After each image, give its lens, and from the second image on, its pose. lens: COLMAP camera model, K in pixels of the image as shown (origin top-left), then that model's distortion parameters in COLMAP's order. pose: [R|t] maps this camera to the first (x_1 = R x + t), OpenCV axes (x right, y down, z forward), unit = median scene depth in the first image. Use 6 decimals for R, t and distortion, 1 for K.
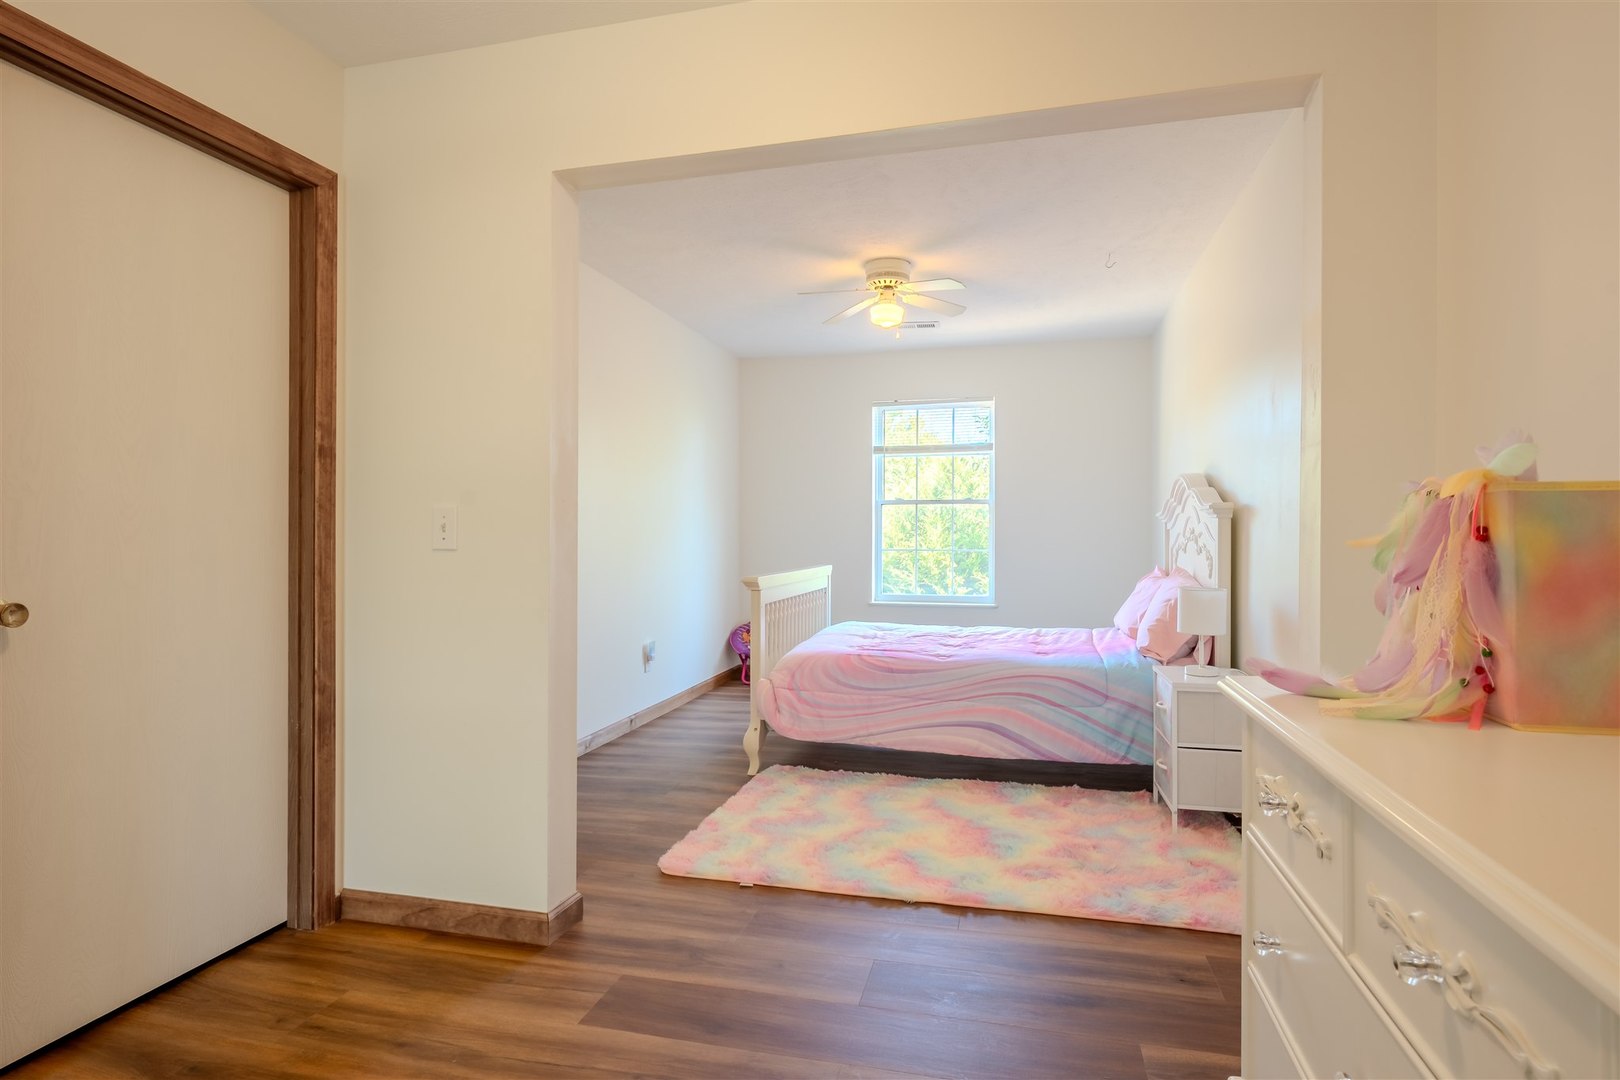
lens RADIAL K [[818.3, 0, 813.7], [0, 818.3, 539.7], [0, 0, 1]] dist [0.002277, 0.001109]
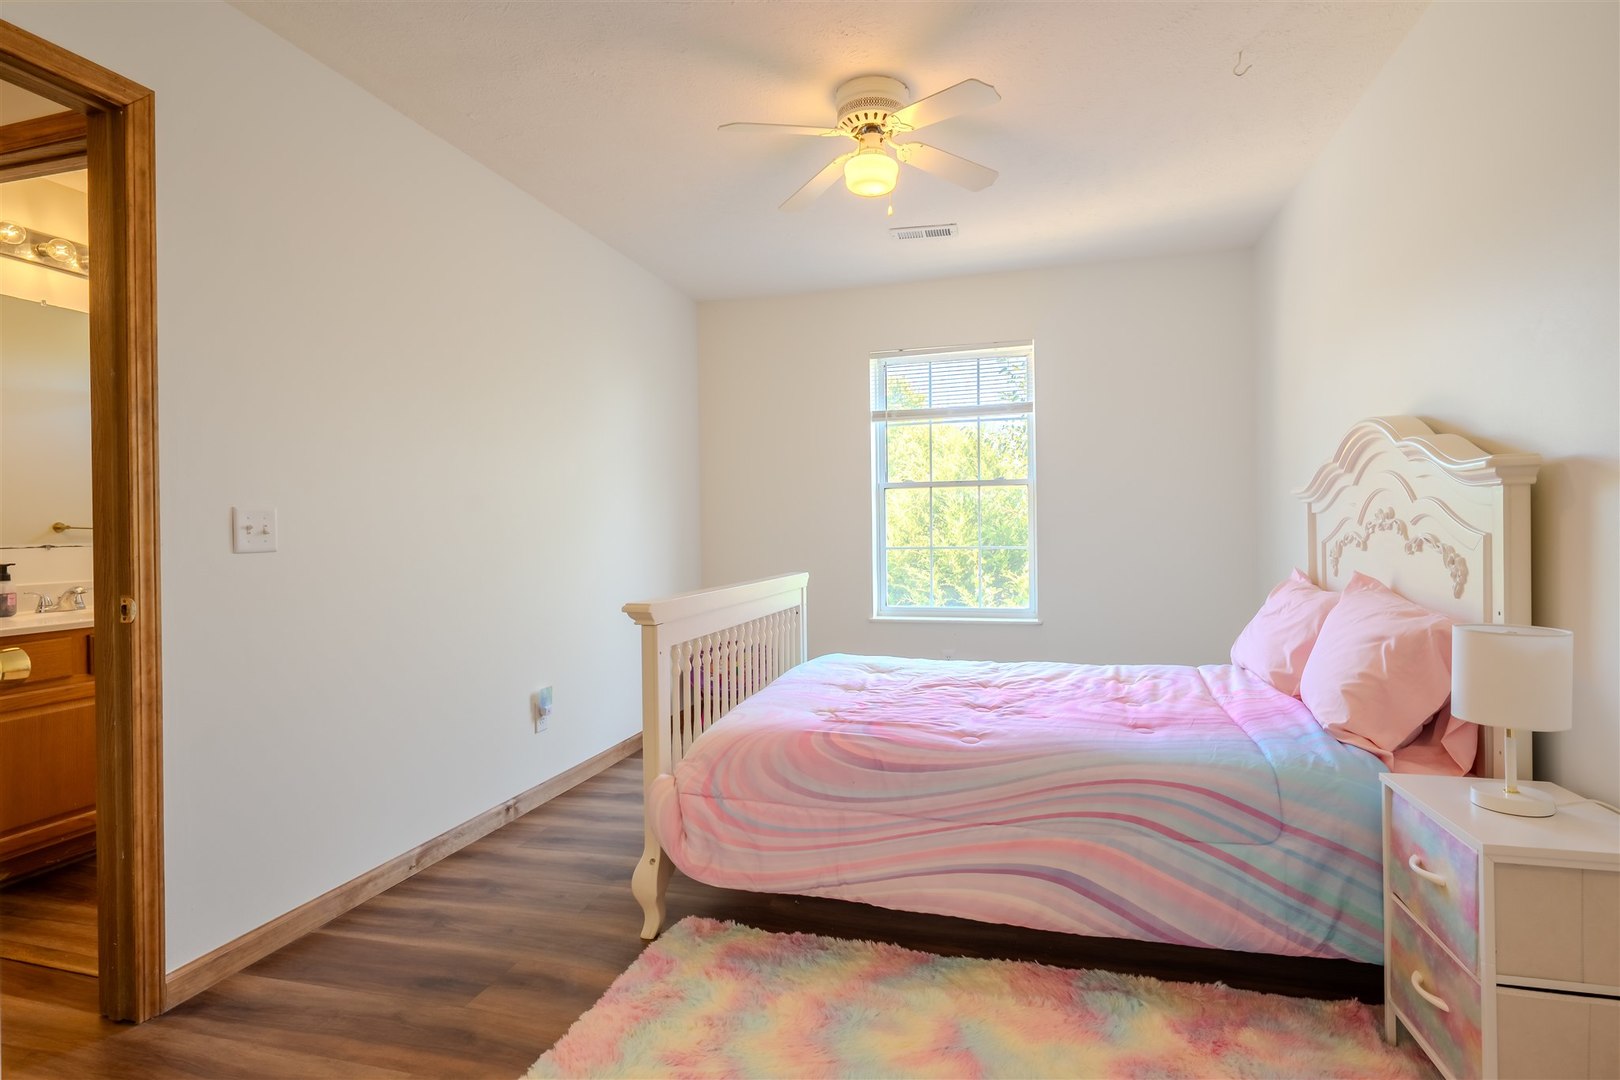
lens RADIAL K [[818.3, 0, 813.7], [0, 818.3, 539.7], [0, 0, 1]] dist [0.002277, 0.001109]
pose [[0.999501, -0.015446, -0.027560, 0.064449], [0.015605, 0.999863, 0.005530, -0.001168], [0.027471, -0.005958, 0.999605, 0.412603]]
